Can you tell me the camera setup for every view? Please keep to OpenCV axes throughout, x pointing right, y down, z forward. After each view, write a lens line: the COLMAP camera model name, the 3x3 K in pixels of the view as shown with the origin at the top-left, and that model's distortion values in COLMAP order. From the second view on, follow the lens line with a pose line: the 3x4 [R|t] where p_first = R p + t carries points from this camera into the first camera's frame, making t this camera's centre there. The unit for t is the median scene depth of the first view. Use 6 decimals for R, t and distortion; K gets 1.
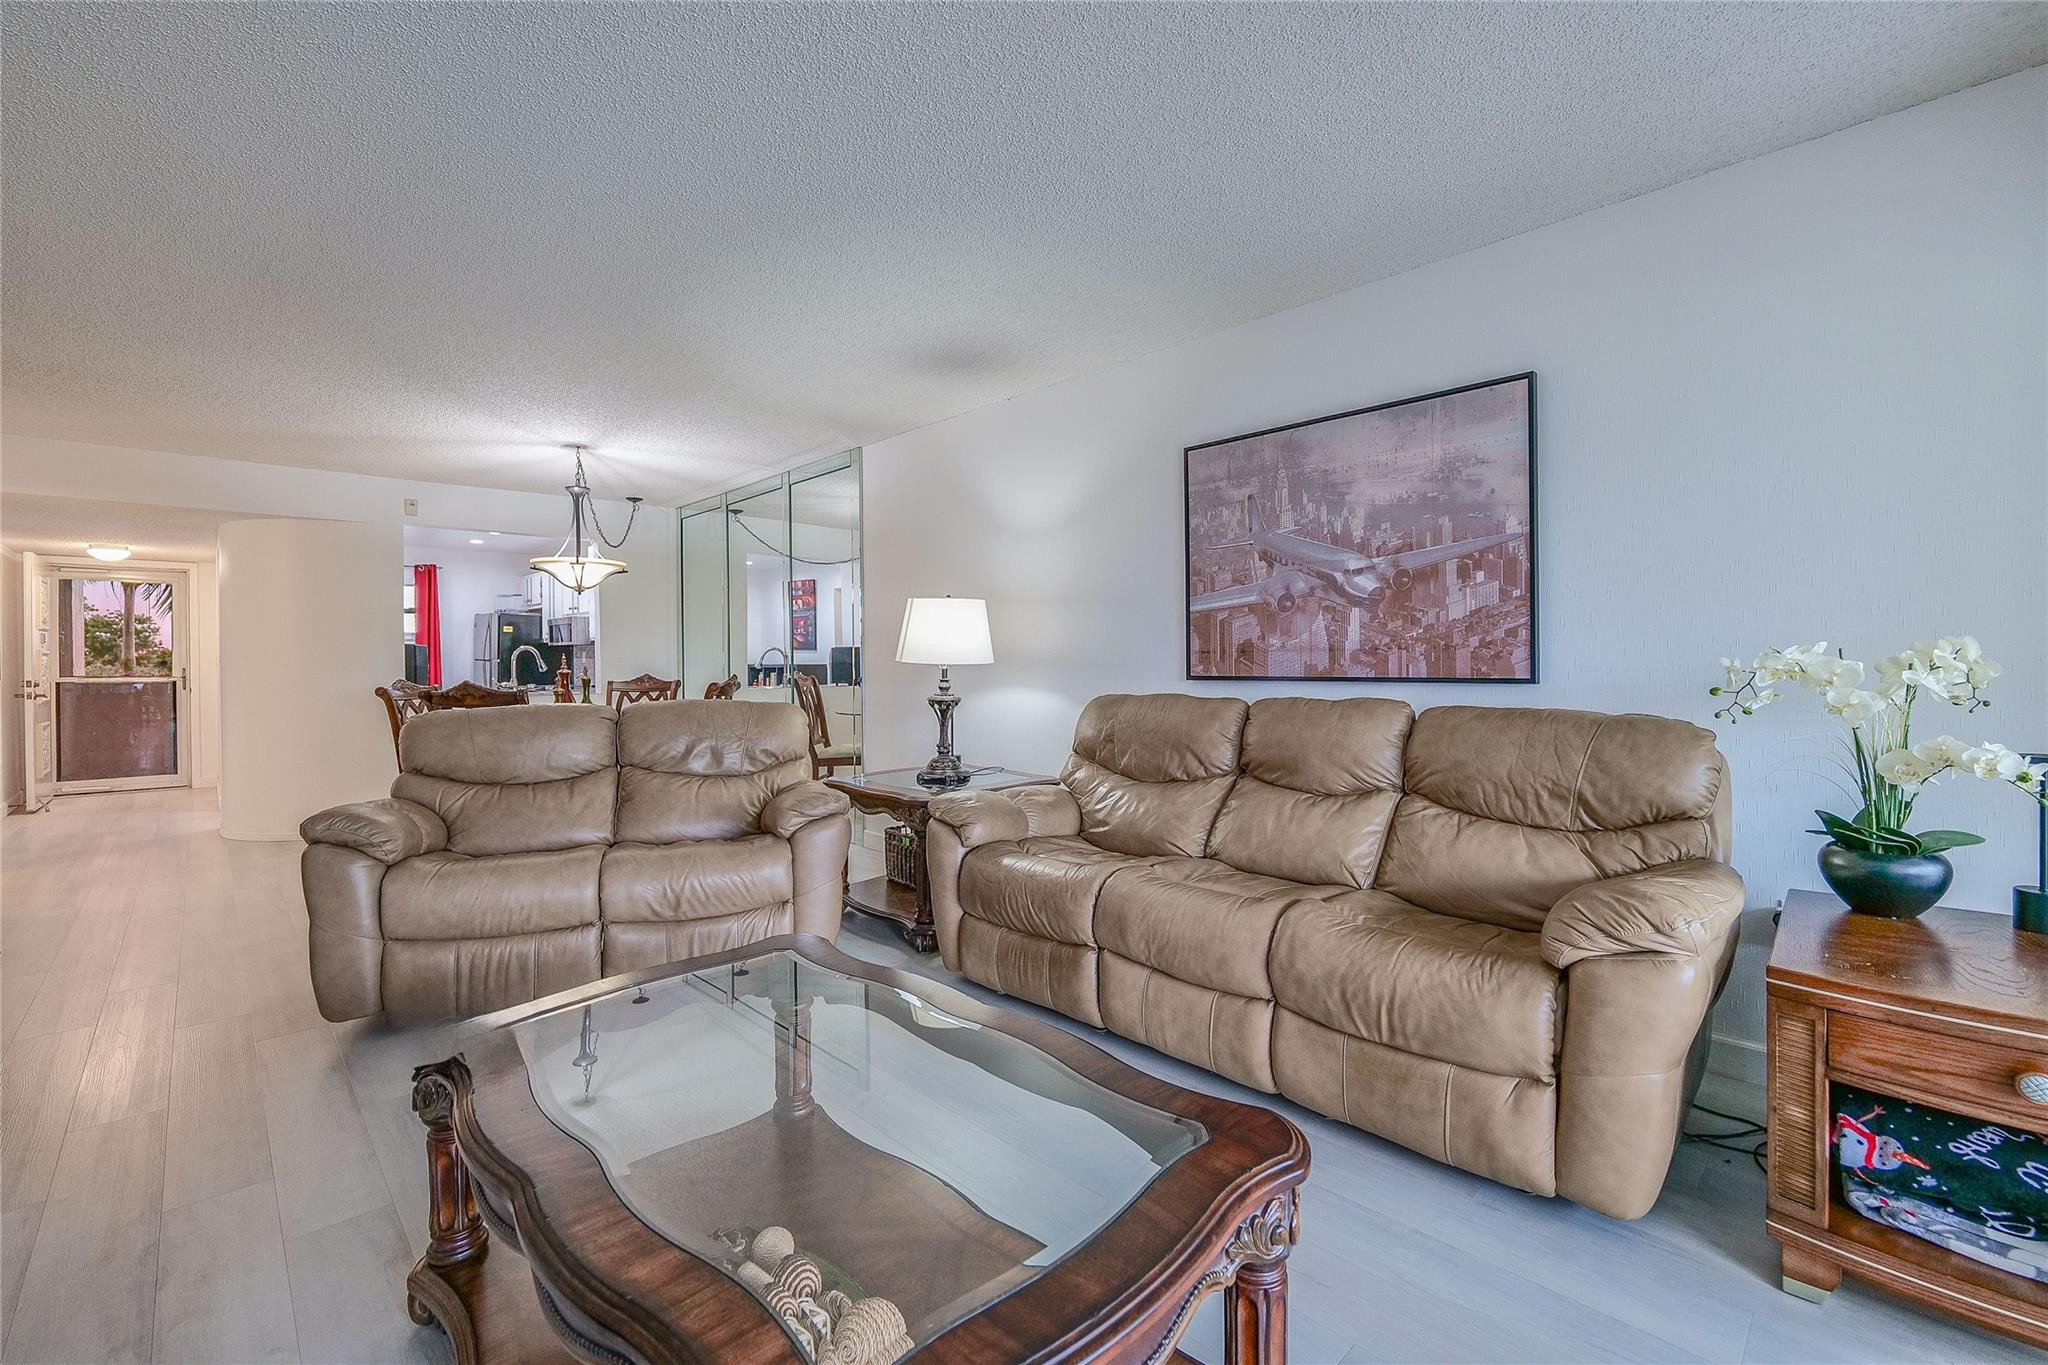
lens RADIAL K [[850.0, 0, 1010.6], [0, 850.0, 664.5], [0, 0, 1]] dist [-0.002716, -0.000426]
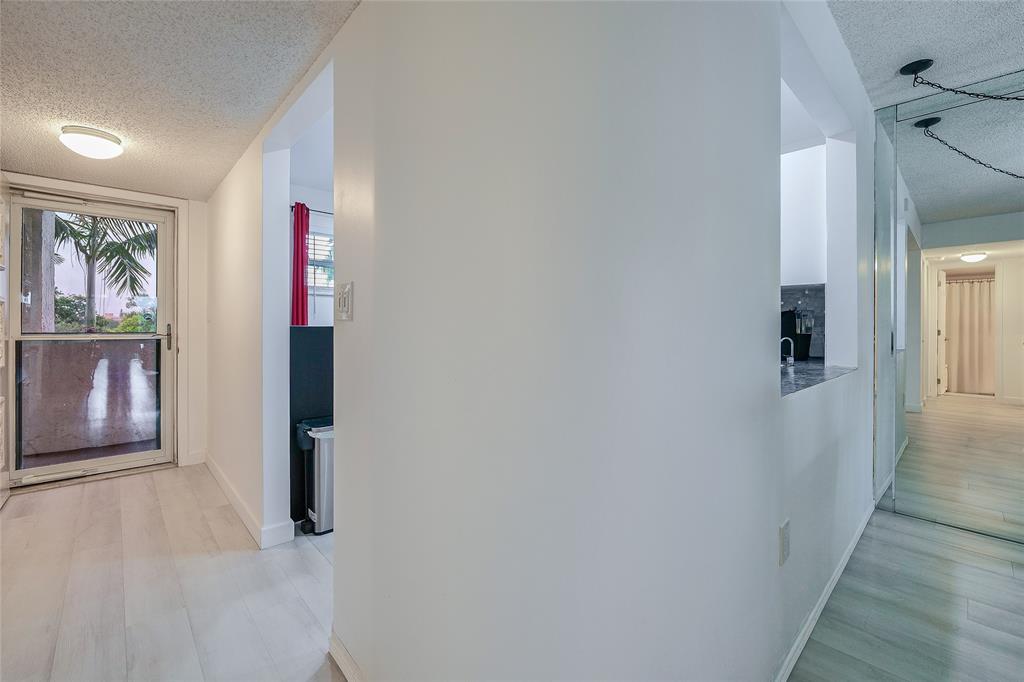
lens RADIAL K [[431.4, 0, 519.2], [0, 431.4, 327.9], [0, 0, 1]] dist [-0.002548, 0.000023]
pose [[0.999916, 0.010373, -0.007724, -0.629649], [-0.010377, 0.999946, -0.000417, 0.004534], [0.007719, 0.000498, 0.999970, 0.577869]]
